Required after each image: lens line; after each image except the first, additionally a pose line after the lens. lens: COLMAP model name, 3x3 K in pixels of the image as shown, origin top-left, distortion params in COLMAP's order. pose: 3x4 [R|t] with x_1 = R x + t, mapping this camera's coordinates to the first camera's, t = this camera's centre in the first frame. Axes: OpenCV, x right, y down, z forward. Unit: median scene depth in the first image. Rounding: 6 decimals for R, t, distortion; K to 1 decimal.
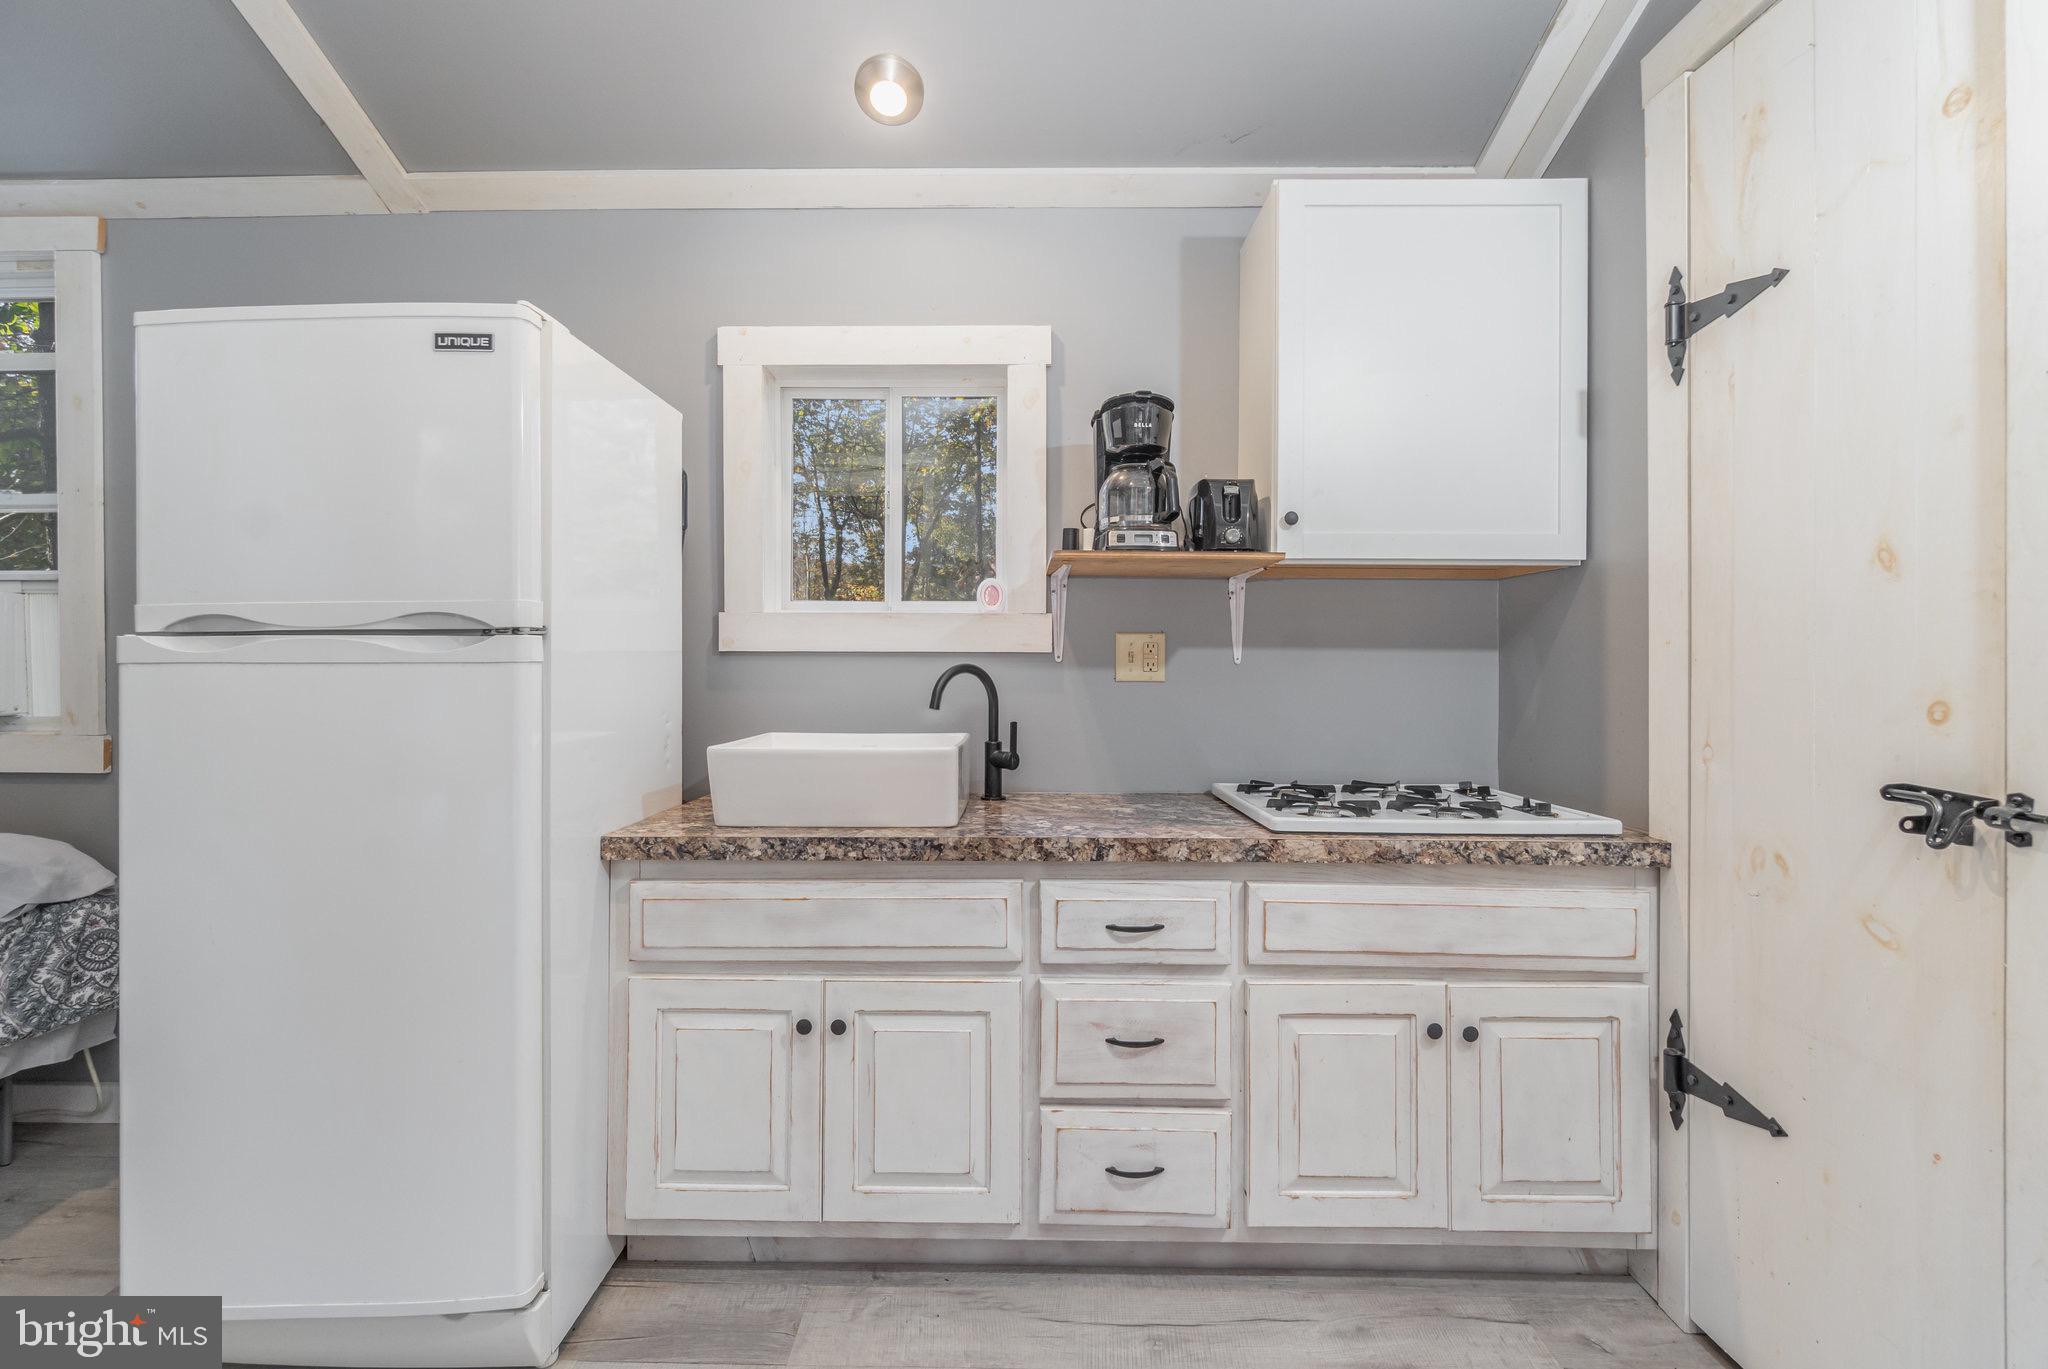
lens RADIAL K [[880.9, 0, 987.2], [0, 880.9, 661.9], [0, 0, 1]] dist [-0.021779, 0.006930]
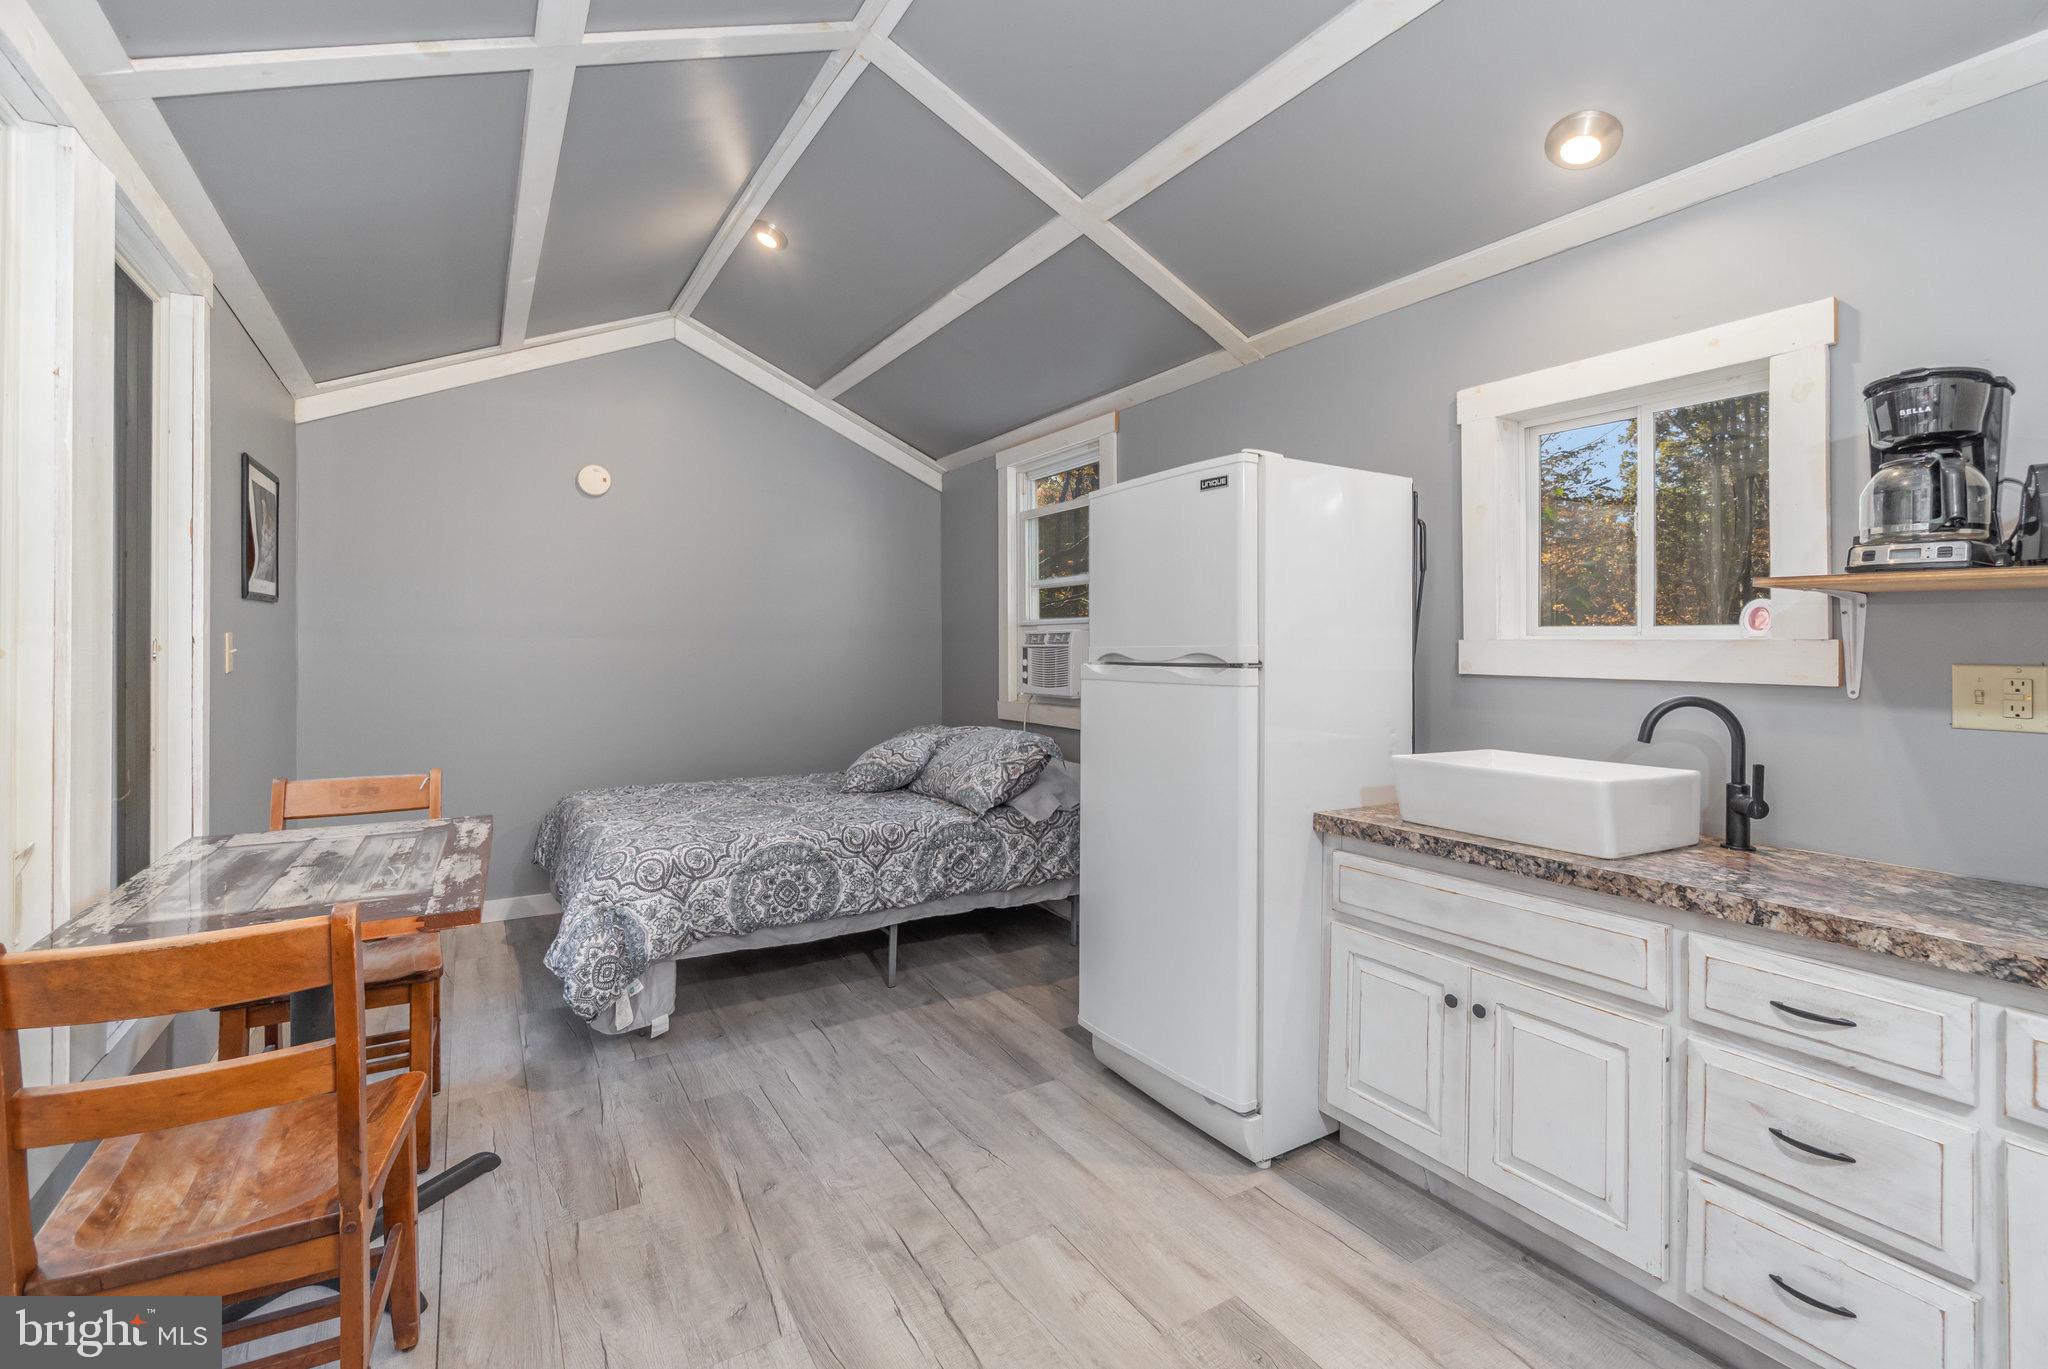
lens RADIAL K [[895.2, 0, 1014.0], [0, 895.2, 644.7], [0, 0, 1]] dist [-0.013696, 0.000555]
pose [[0.527578, 0.001348, -0.849506, 0.491465], [-0.009898, 0.999941, -0.004560, -0.051400], [0.849449, 0.010814, 0.527560, -0.135947]]
